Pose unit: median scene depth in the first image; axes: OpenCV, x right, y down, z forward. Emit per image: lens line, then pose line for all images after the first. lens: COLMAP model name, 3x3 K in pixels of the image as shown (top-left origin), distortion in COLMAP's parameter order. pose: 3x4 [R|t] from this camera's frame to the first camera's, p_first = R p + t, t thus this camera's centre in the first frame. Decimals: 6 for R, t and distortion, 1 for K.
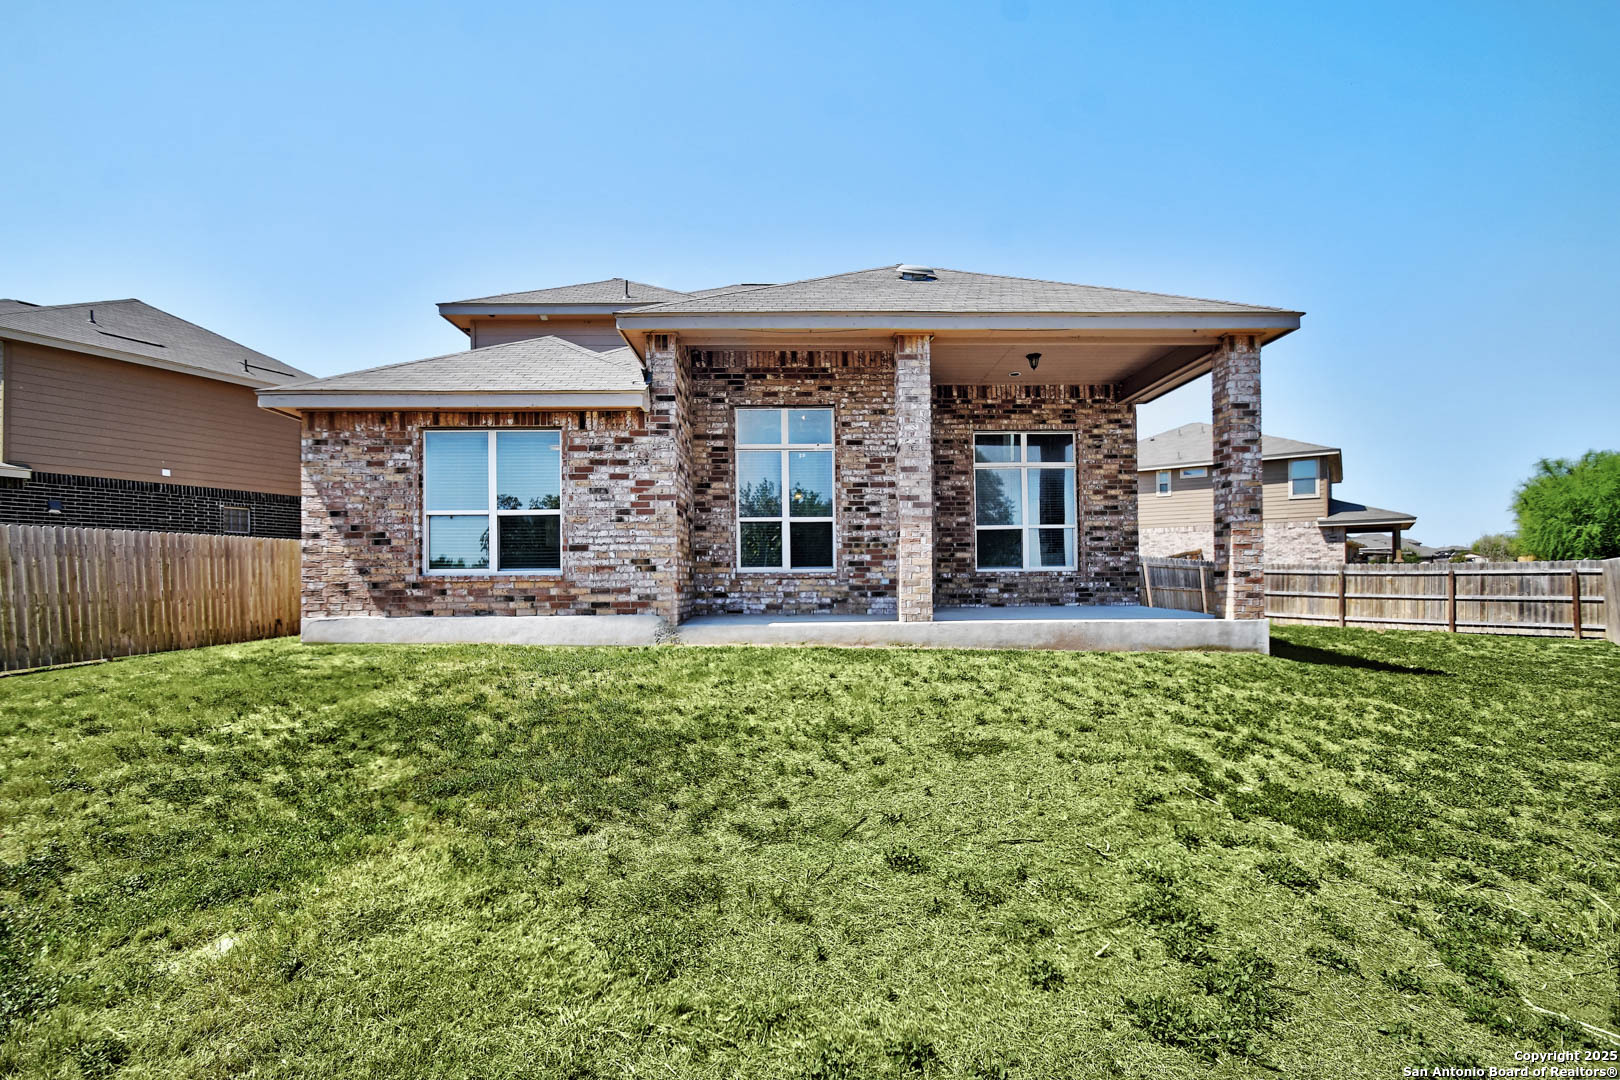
lens RADIAL K [[736.7, 0, 810.0], [0, 736.7, 540.0], [0, 0, 1]] dist [0.017458, -0.000158]
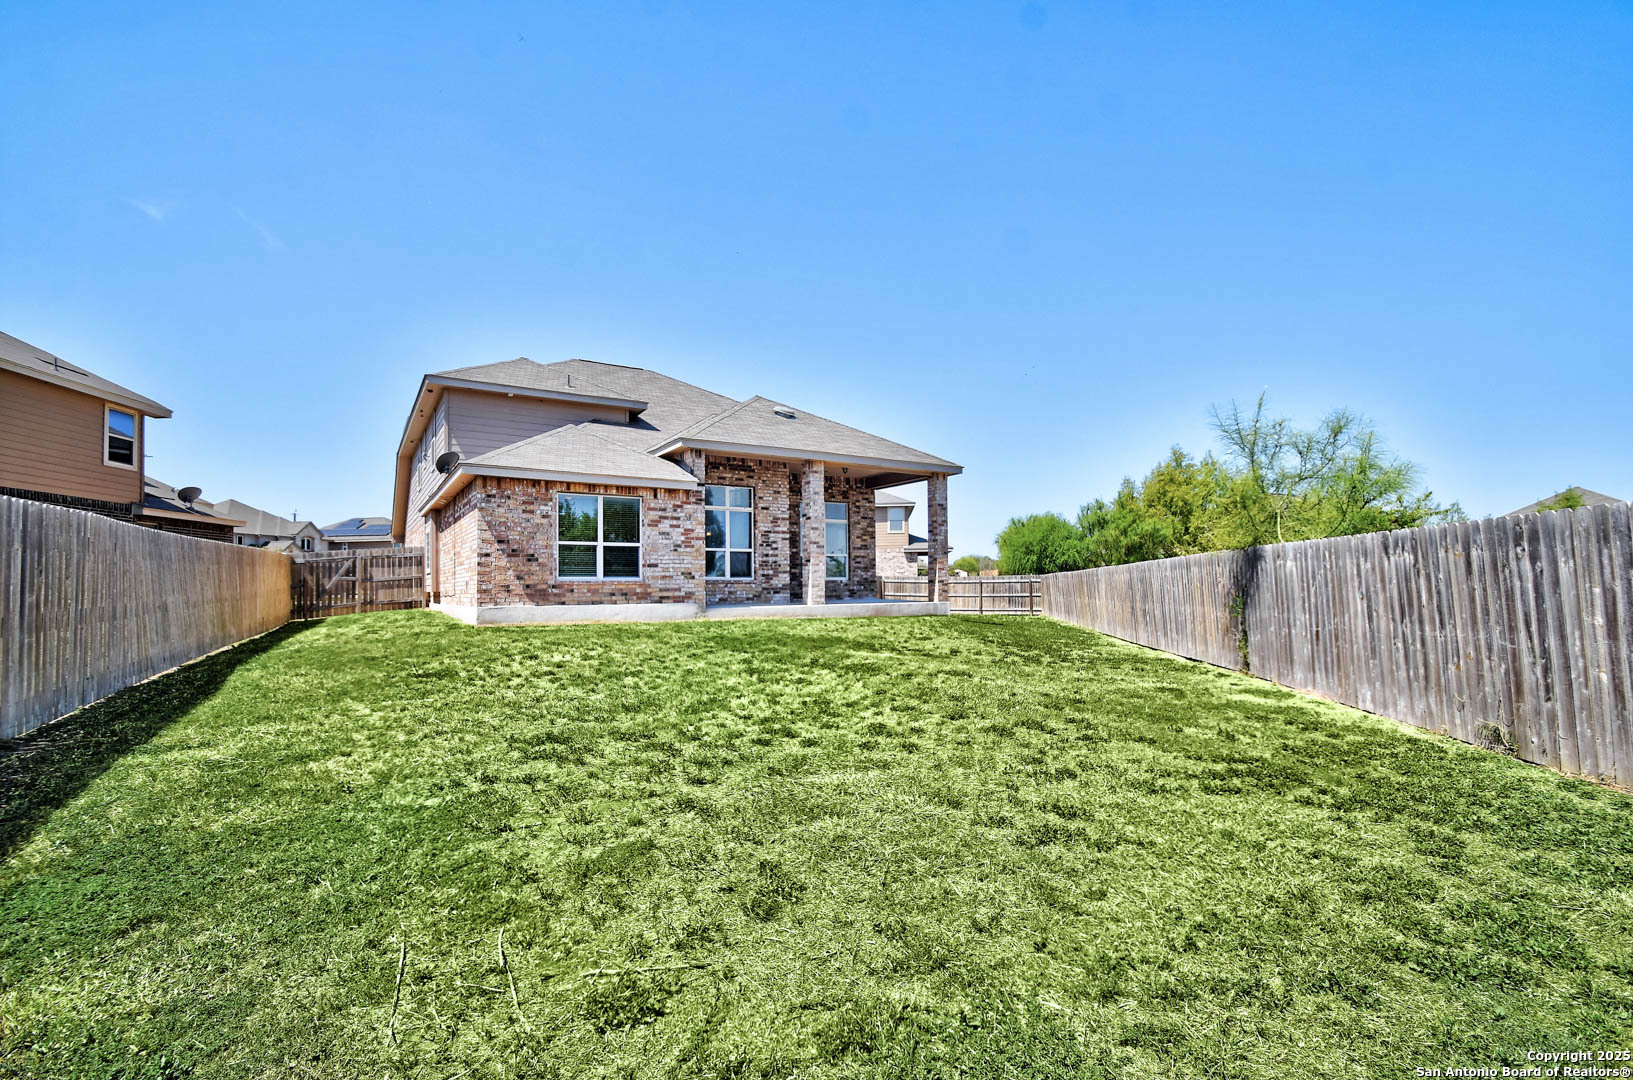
lens RADIAL K [[659.0, 0, 816.5], [0, 659.0, 540.0], [0, 0, 1]] dist [-0.001460, -0.000022]
pose [[0.875235, 0.034034, 0.482499, -0.727231], [-0.024958, 0.999370, -0.025219, -0.020076], [-0.483054, 0.010030, 0.875533, -0.571523]]
